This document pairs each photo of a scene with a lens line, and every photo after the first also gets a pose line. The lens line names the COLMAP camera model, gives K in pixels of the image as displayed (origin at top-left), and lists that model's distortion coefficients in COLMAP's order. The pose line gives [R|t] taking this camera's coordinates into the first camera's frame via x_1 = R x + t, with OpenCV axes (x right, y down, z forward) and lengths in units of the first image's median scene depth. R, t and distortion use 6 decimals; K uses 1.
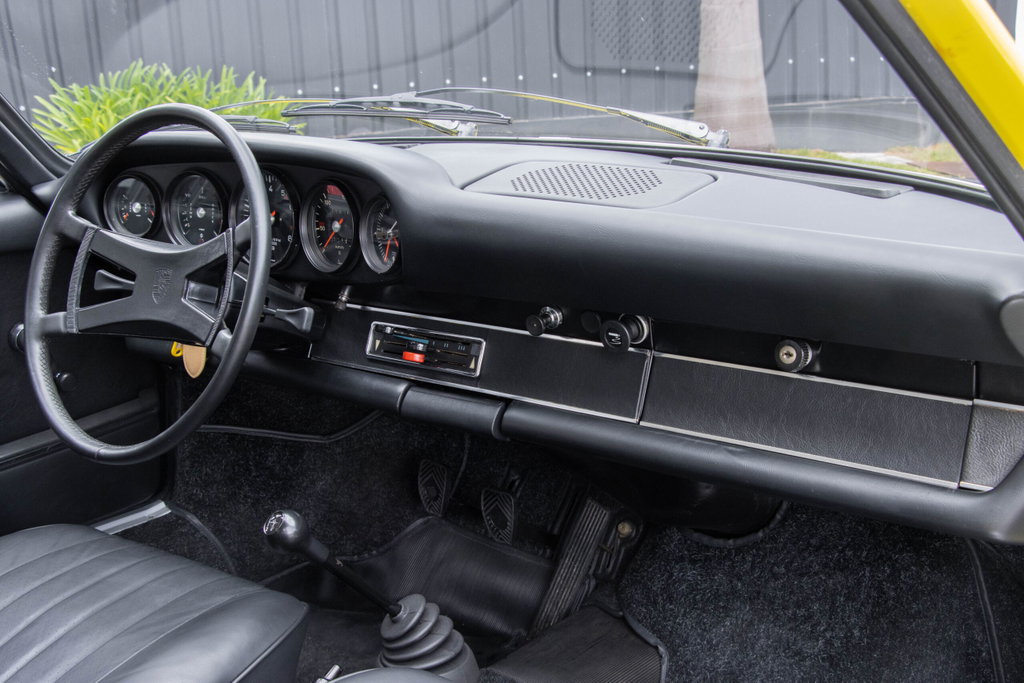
lens RADIAL K [[1370.4, 0, 539.0], [0, 1370.4, 365.8], [0, 0, 1]] dist [0.006362, 0.000000]
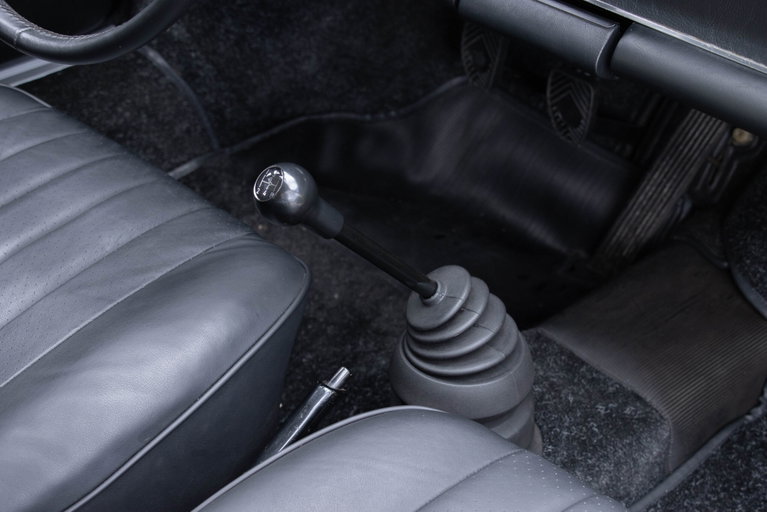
lens RADIAL K [[1496.5, 0, 389.3], [0, 1496.5, 259.7], [0, 0, 1]] dist [0.178543, 0.000000]
pose [[0.991320, 0.105674, -0.078220, -0.062054], [-0.070179, 0.928414, 0.364860, -0.115507], [0.111177, -0.356204, 0.927771, 0.259066]]
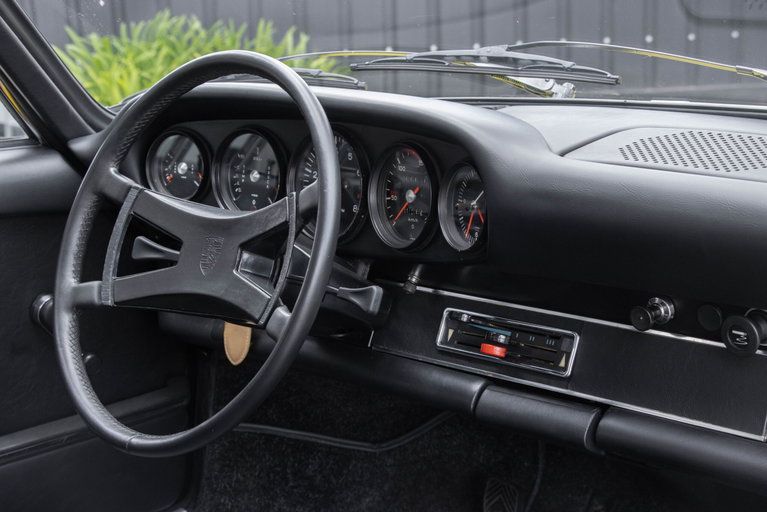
lens RADIAL K [[1650.7, 0, 388.3], [0, 1650.7, 262.2], [0, 0, 1]] dist [0.246569, 0.000000]
pose [[0.990682, 0.040637, -0.129992, -0.023406], [-0.050482, 0.996027, -0.073358, 0.017267], [0.126494, 0.079237, 0.988798, -0.033925]]
